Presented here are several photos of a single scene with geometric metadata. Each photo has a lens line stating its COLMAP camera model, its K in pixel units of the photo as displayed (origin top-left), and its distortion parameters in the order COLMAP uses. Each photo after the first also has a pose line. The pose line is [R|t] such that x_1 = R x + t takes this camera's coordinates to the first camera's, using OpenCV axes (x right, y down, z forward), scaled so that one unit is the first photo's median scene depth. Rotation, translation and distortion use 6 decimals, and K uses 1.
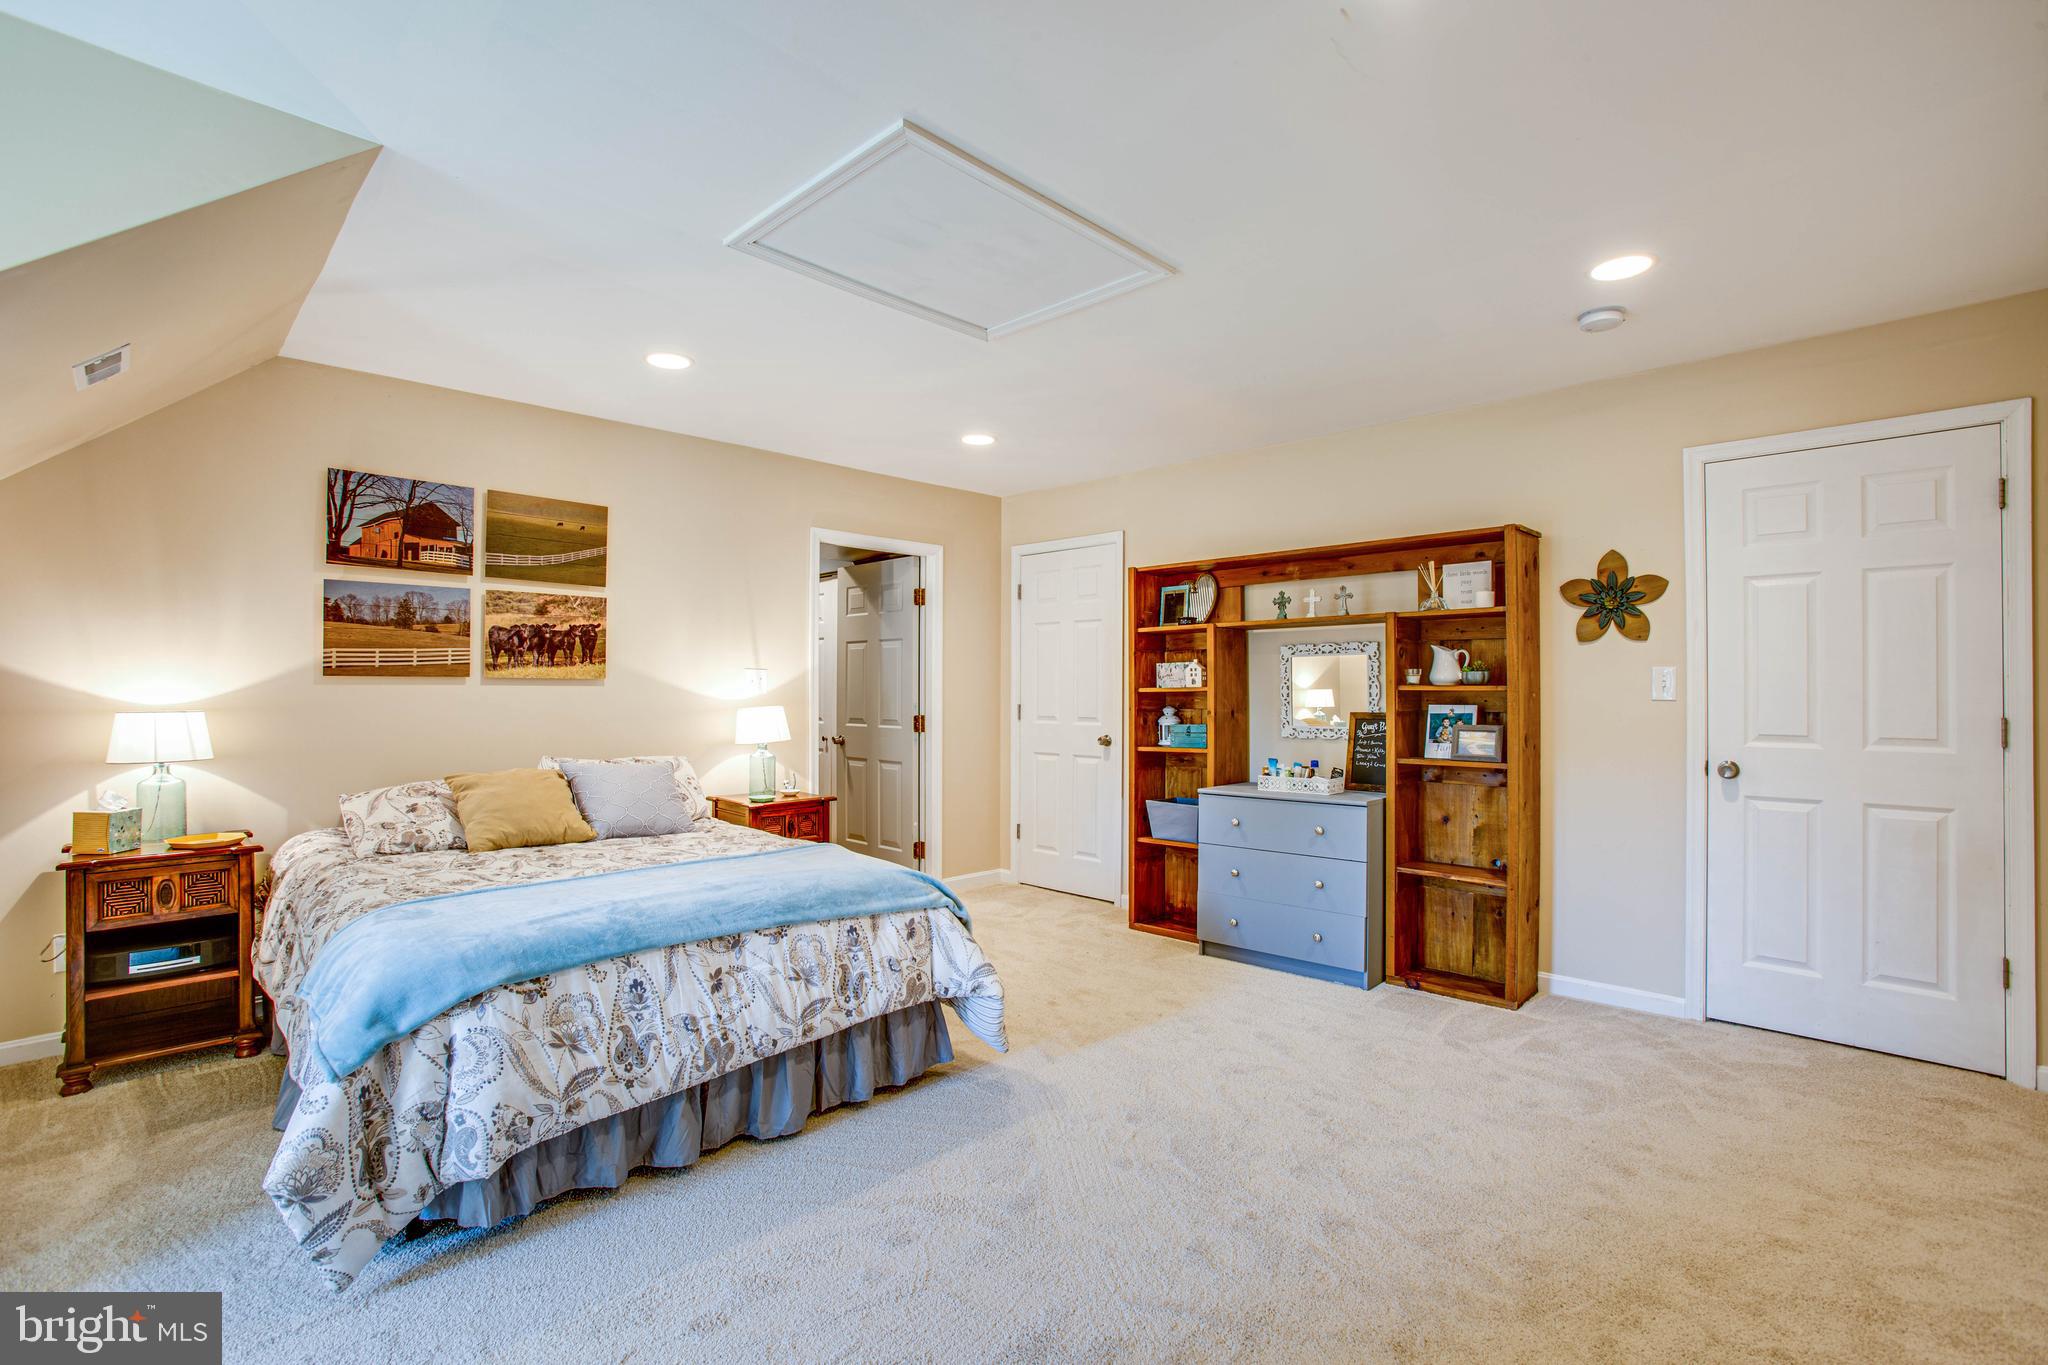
lens RADIAL K [[936.1, 0, 1034.4], [0, 936.1, 678.1], [0, 0, 1]] dist [-0.039127, 0.003384]
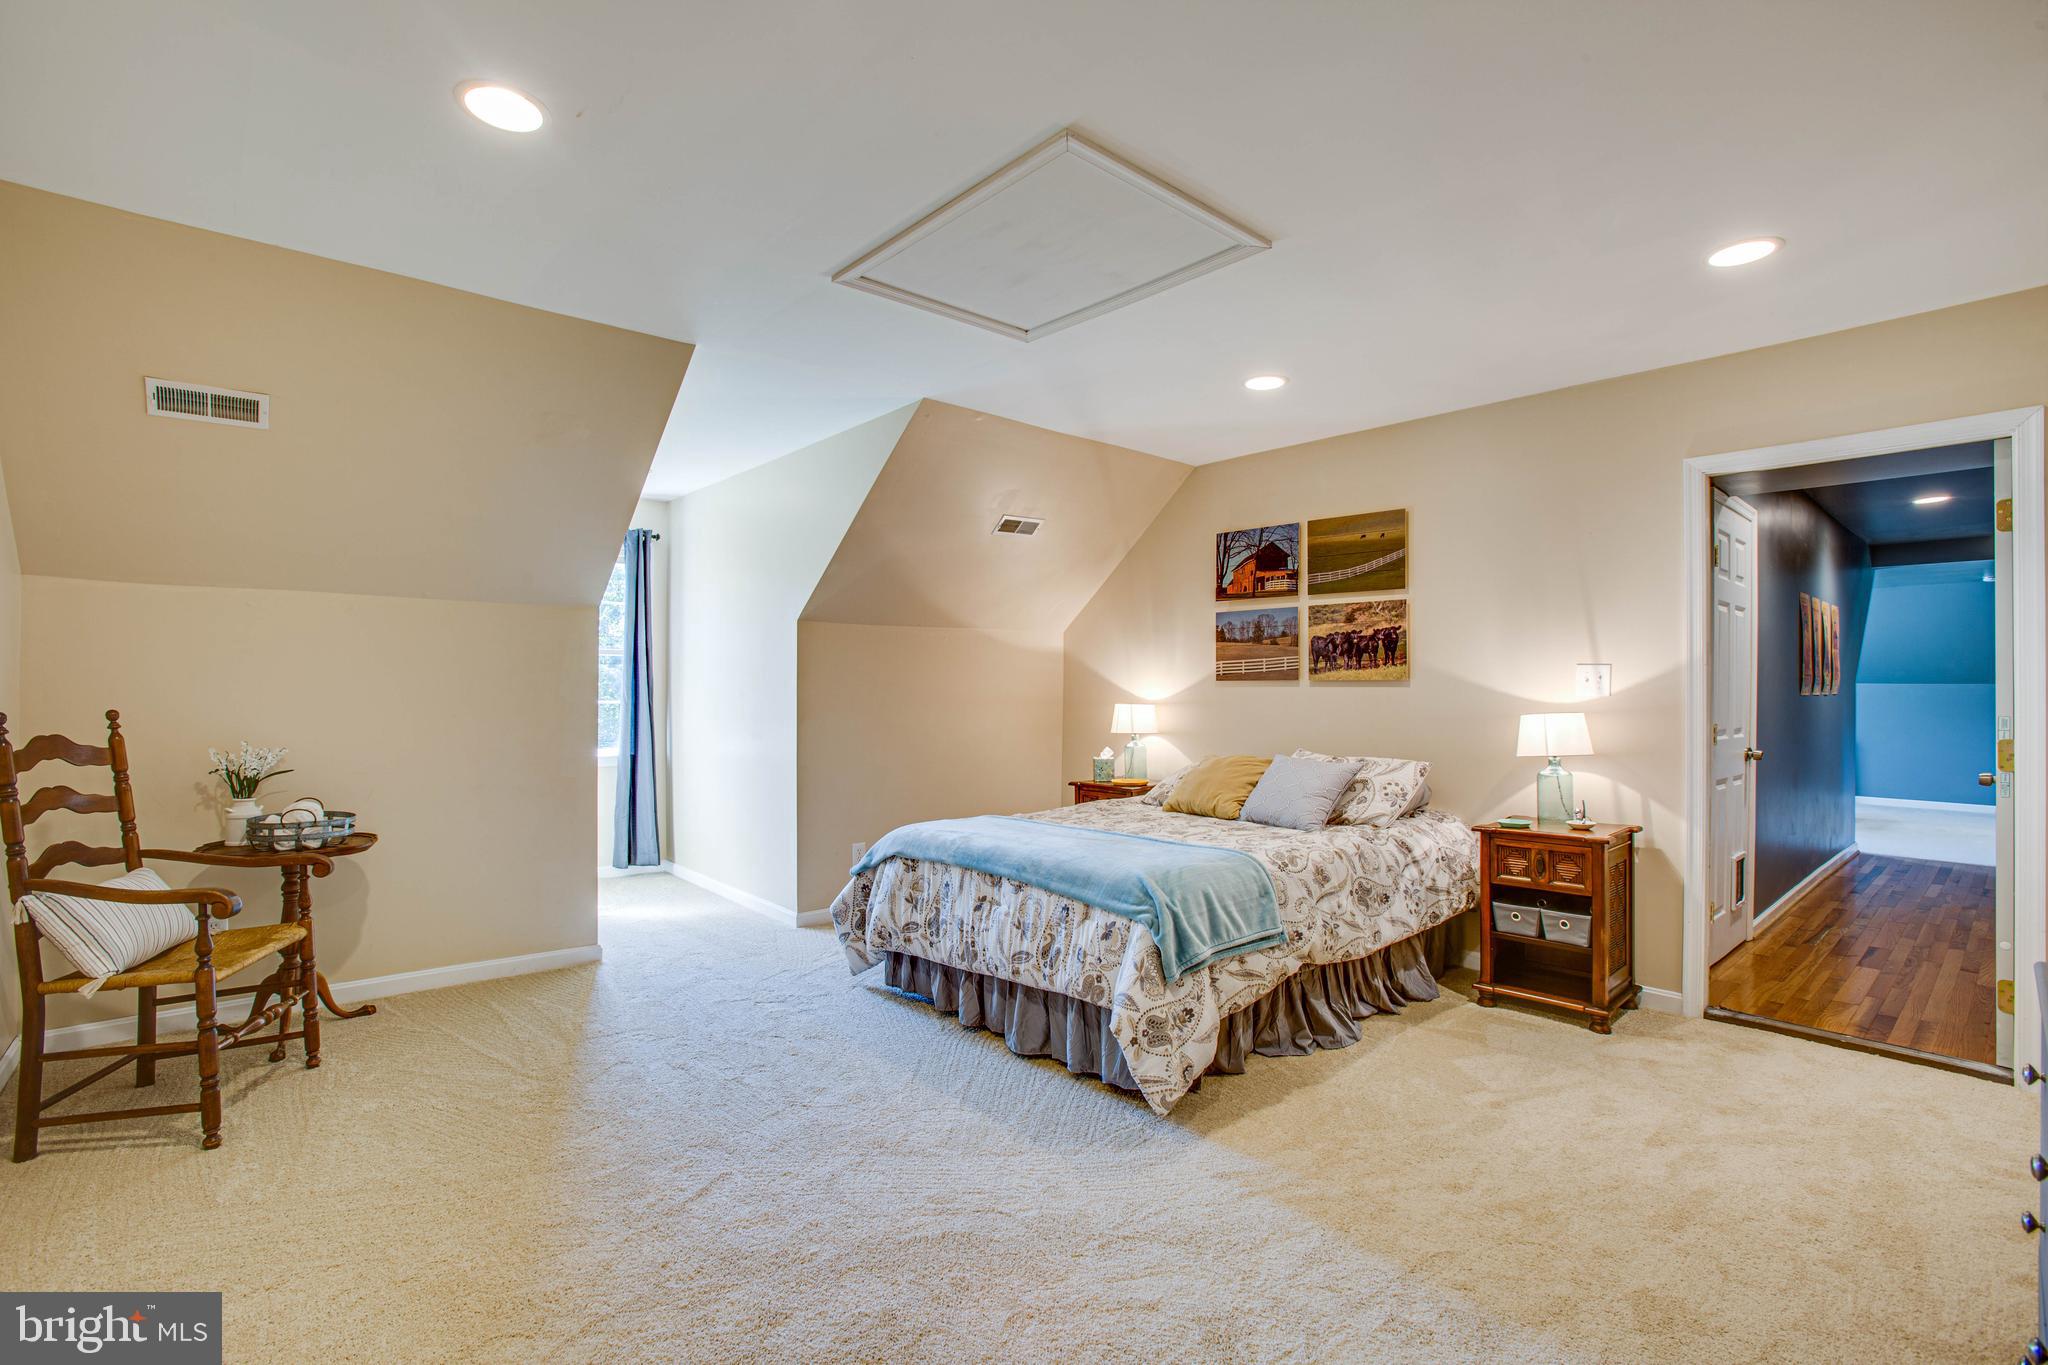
lens RADIAL K [[936.1, 0, 984.5], [0, 936.1, 675.7], [0, 0, 1]] dist [-0.039127, 0.003384]
pose [[-0.087950, -0.017004, -0.995980, 0.636076], [0.007490, 0.999815, -0.017731, 0.011575], [0.996097, -0.009019, -0.087807, 0.704280]]
